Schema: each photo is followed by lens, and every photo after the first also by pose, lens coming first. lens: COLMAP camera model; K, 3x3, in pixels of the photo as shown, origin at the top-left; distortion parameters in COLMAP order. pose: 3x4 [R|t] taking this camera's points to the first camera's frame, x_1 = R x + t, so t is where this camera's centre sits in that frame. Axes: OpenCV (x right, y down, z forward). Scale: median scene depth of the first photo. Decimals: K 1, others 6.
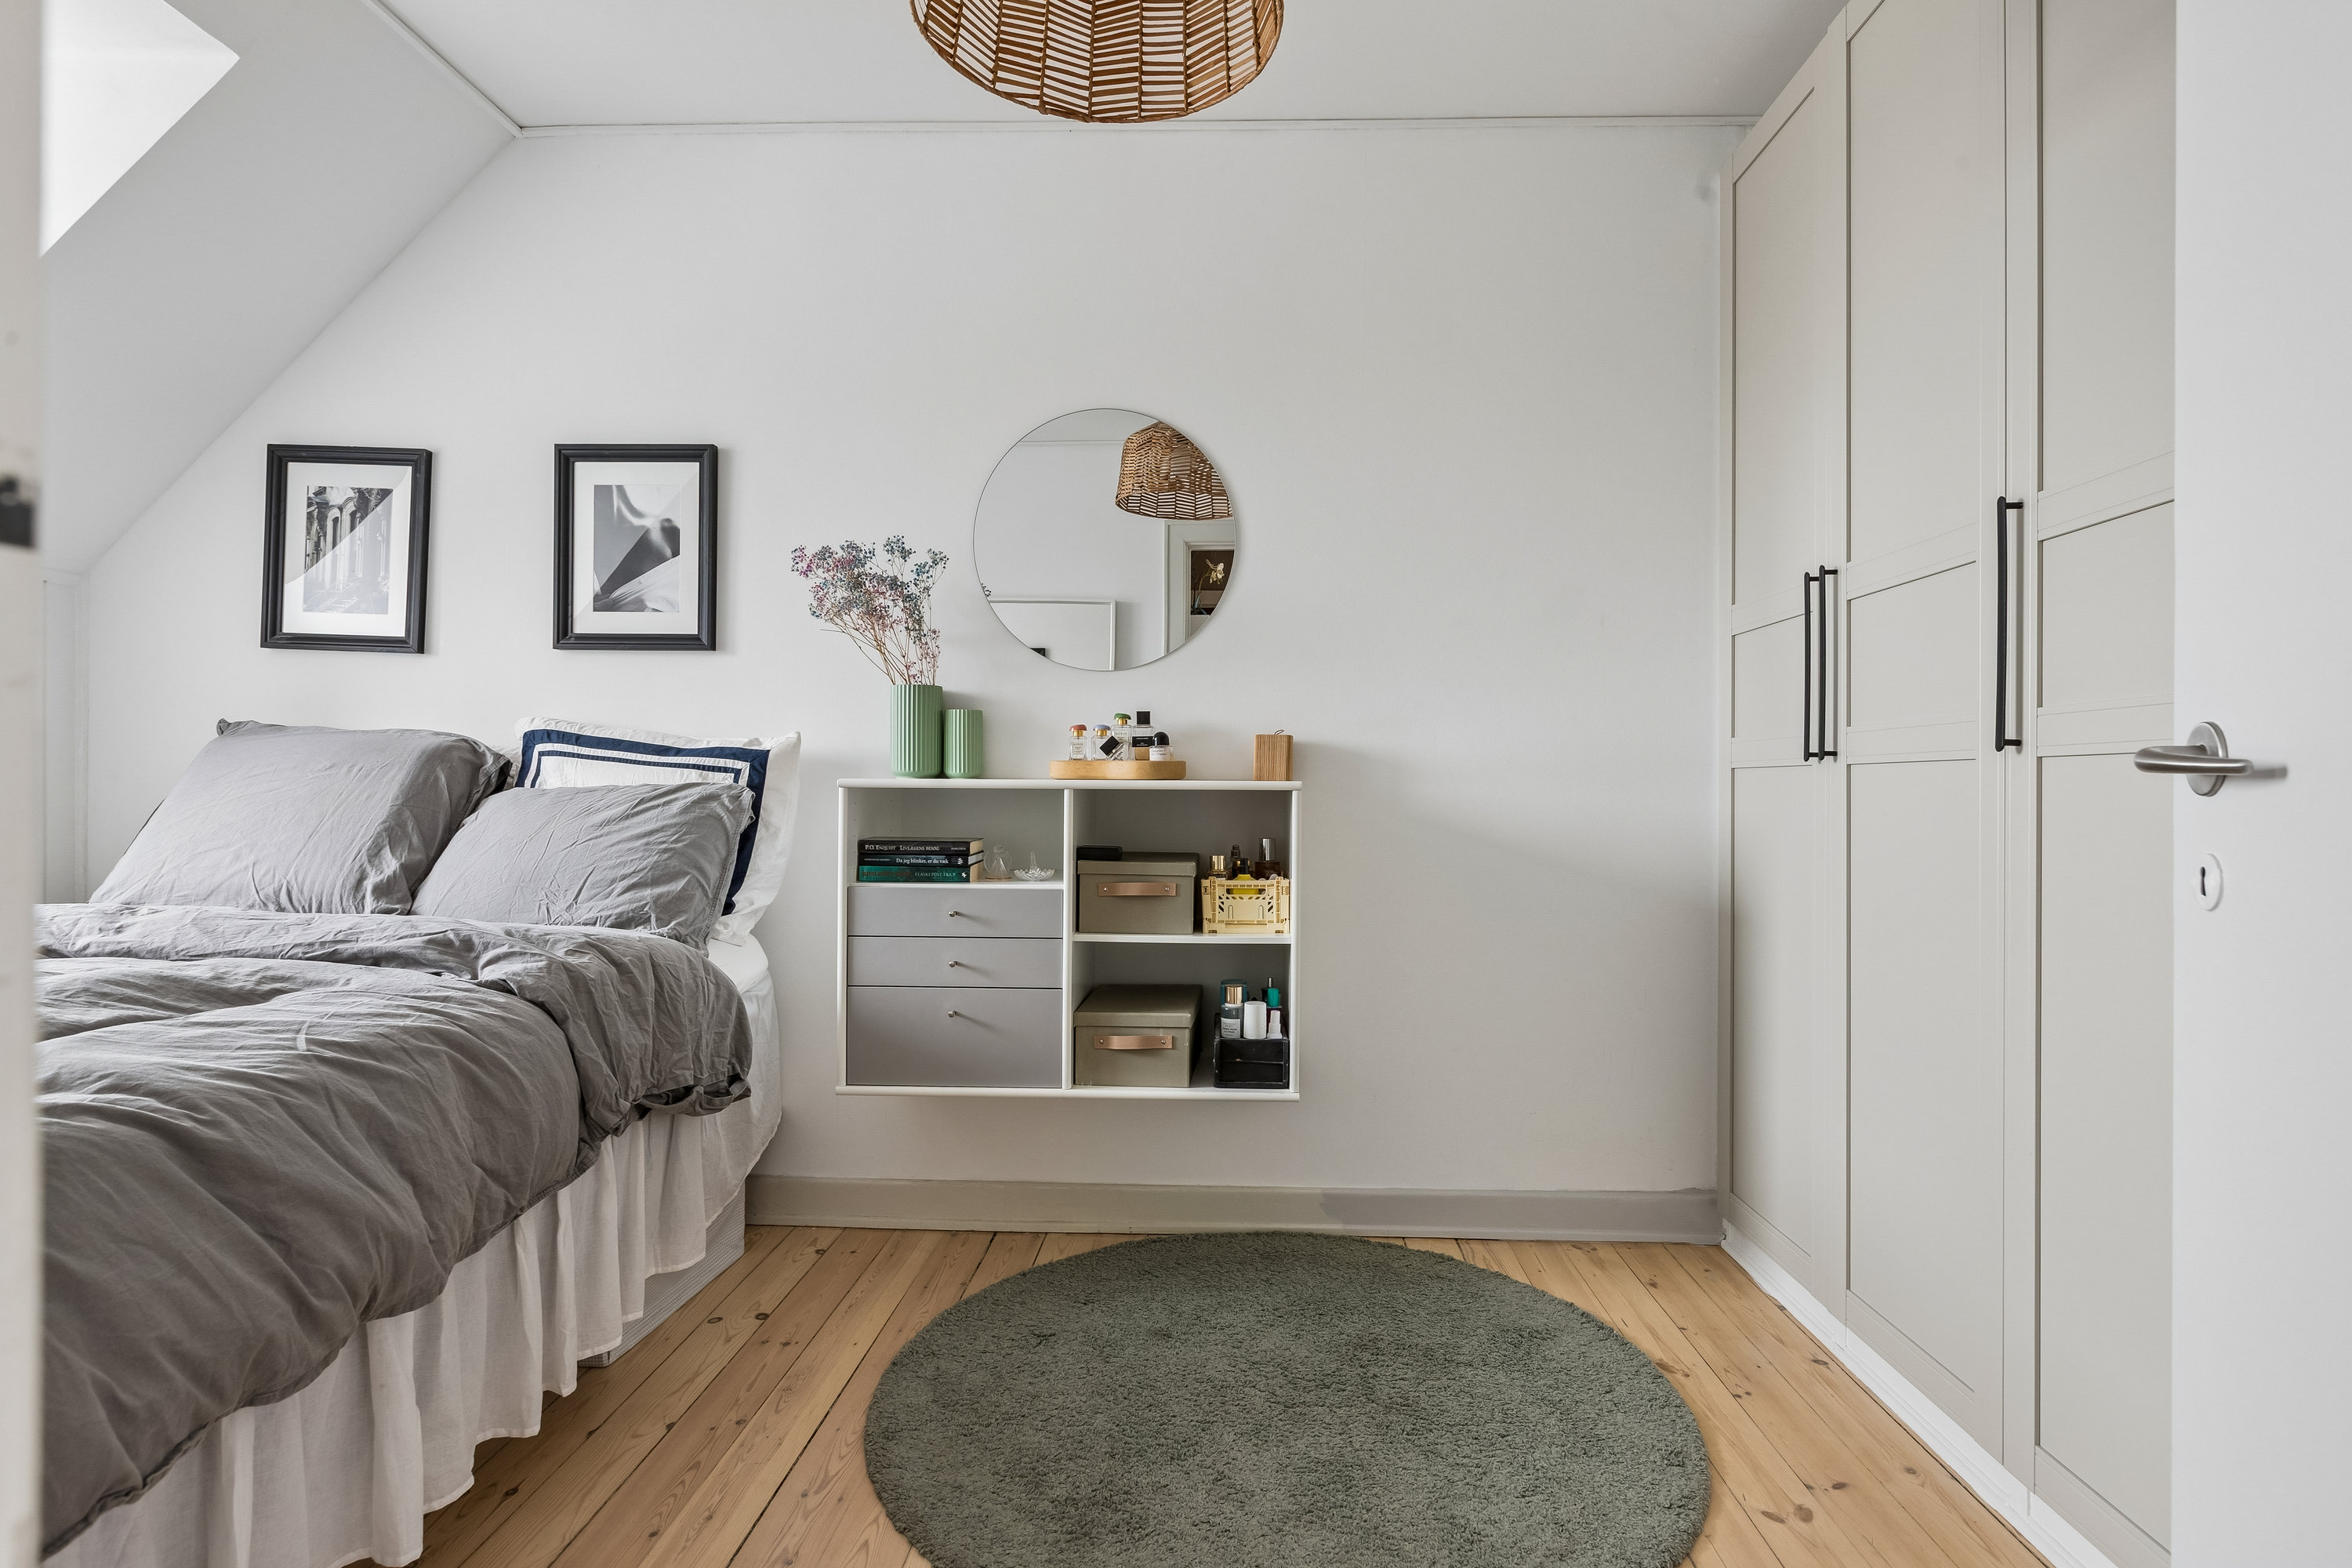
lens RADIAL K [[1207.5, 0, 1185.3], [0, 1207.5, 782.2], [0, 0, 1]] dist [-0.007718, 0.002622]
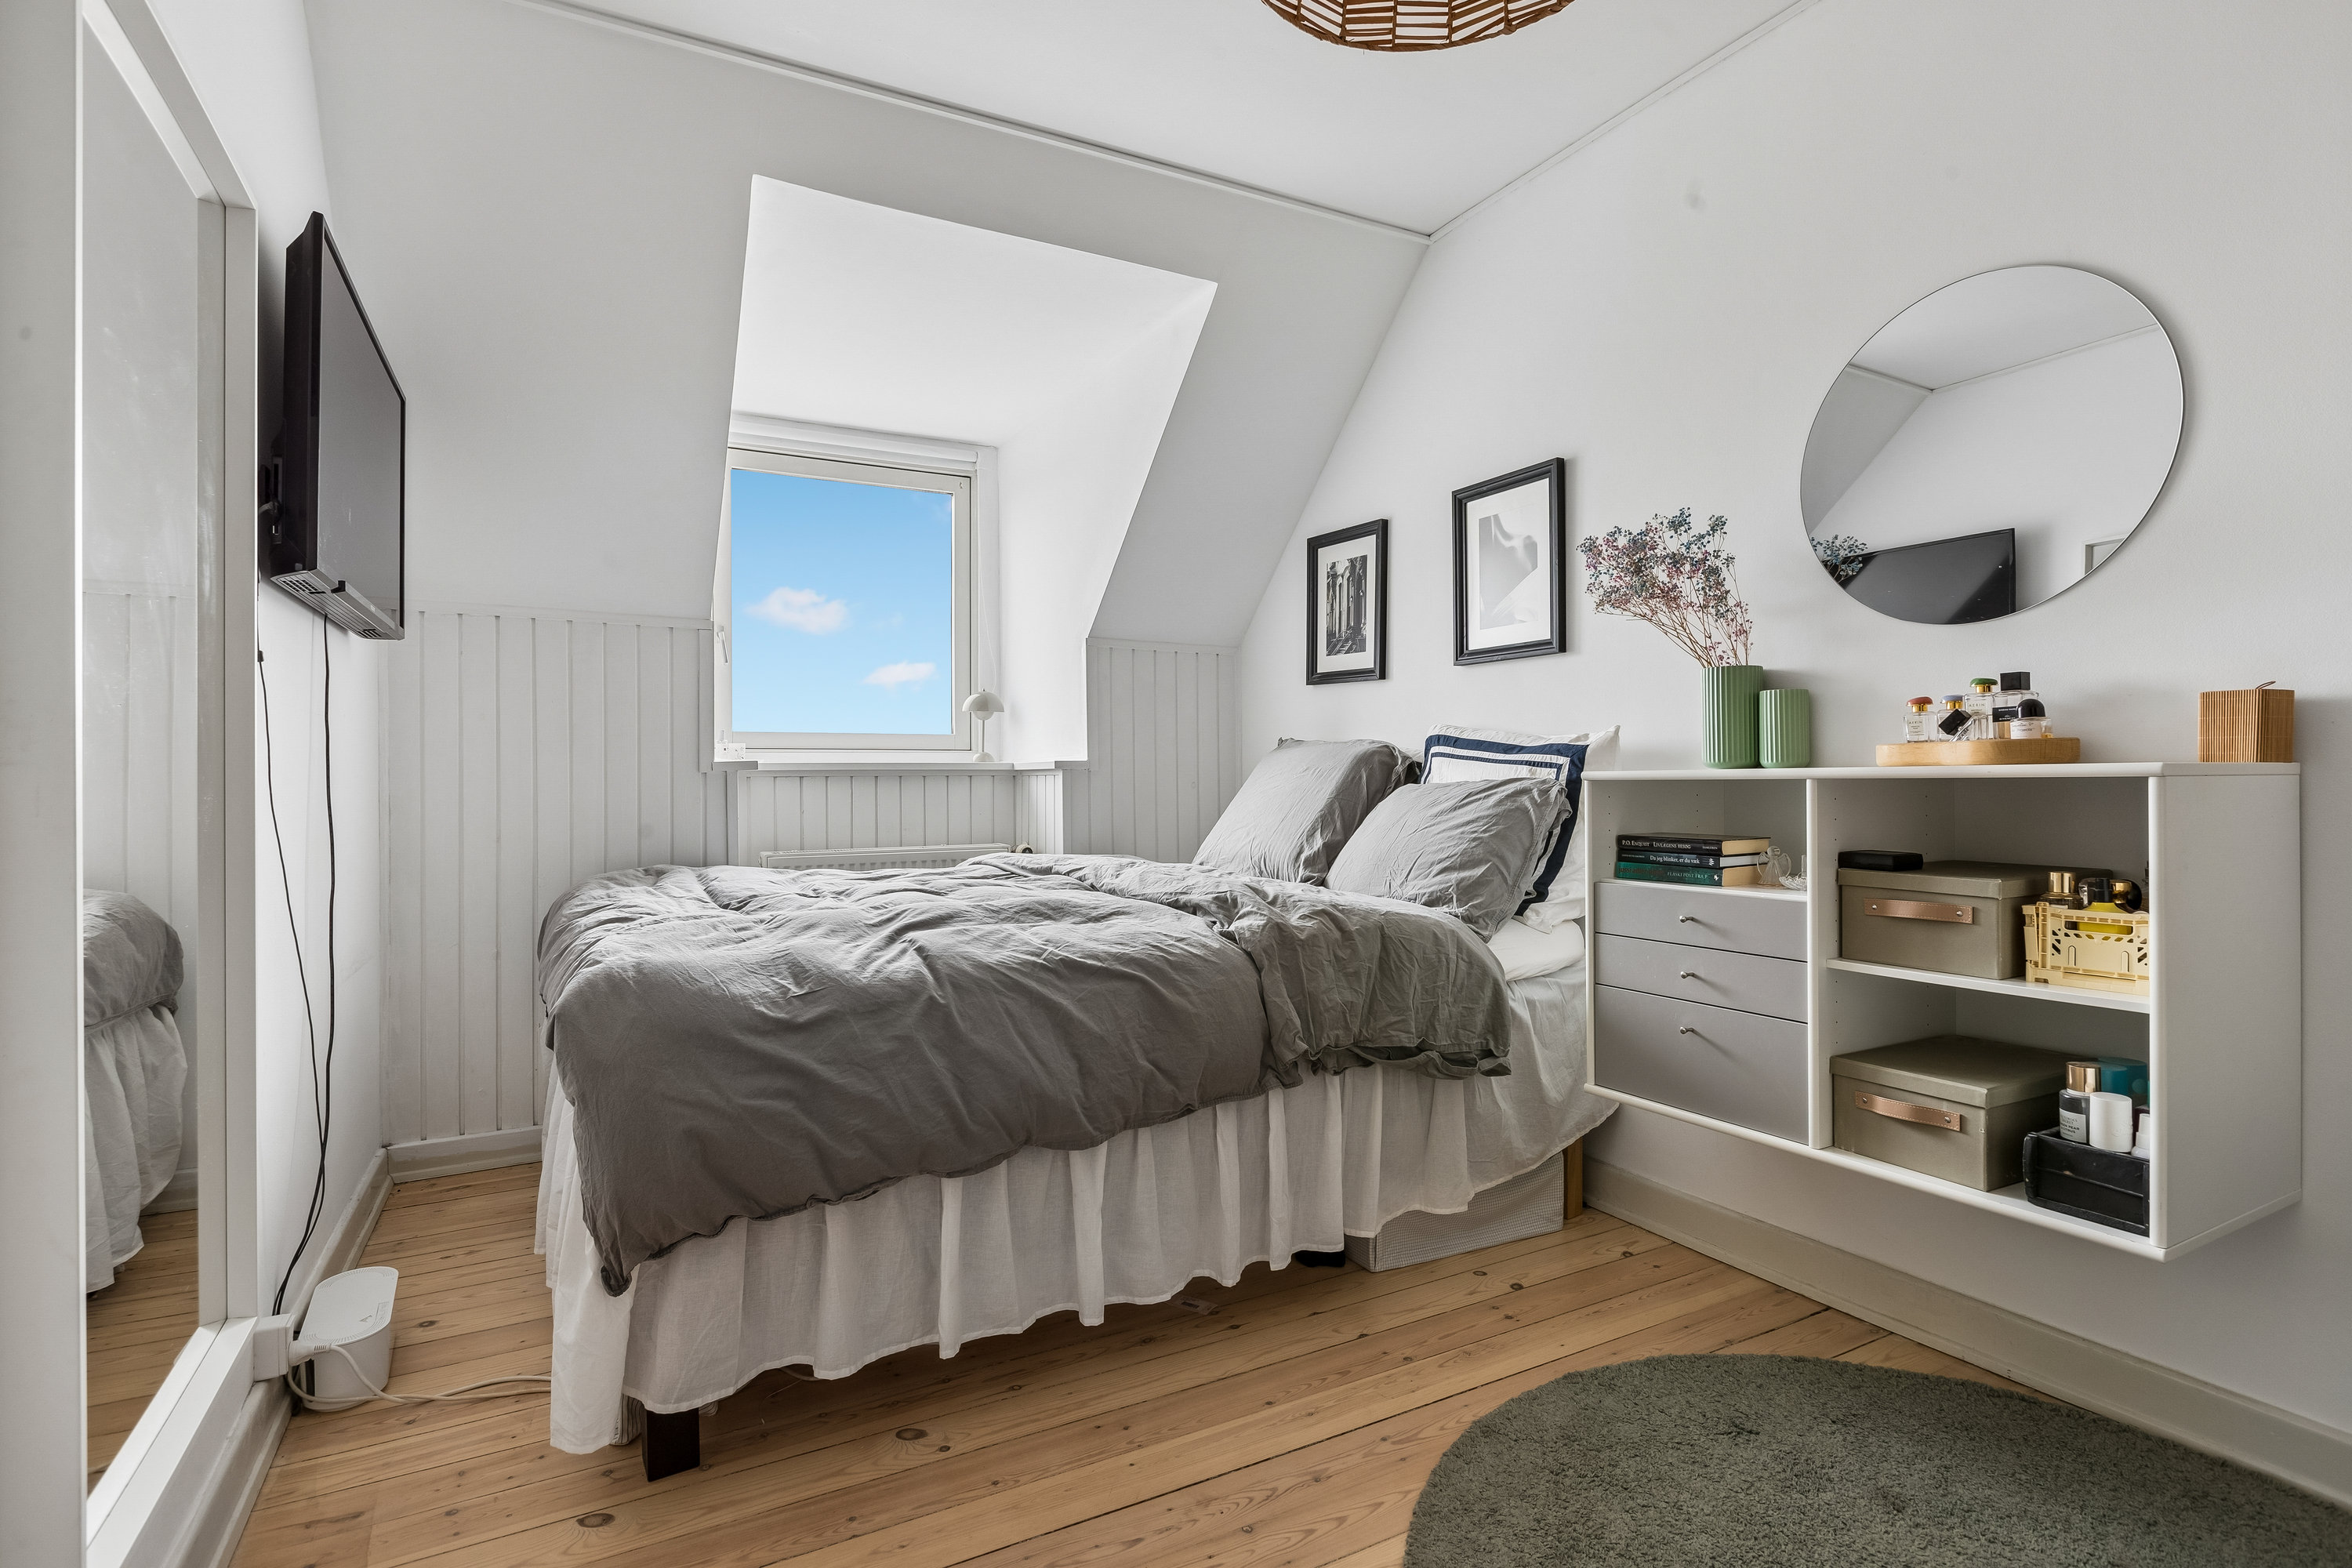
lens RADIAL K [[1128.5, 0, 1178.8], [0, 1128.5, 784.5], [0, 0, 1]] dist [-0.008701, -0.000427]
pose [[0.509111, -0.008620, -0.860658, 0.325848], [0.010349, 0.999939, -0.003894, 0.007601], [0.860639, -0.006925, 0.509169, 0.238771]]
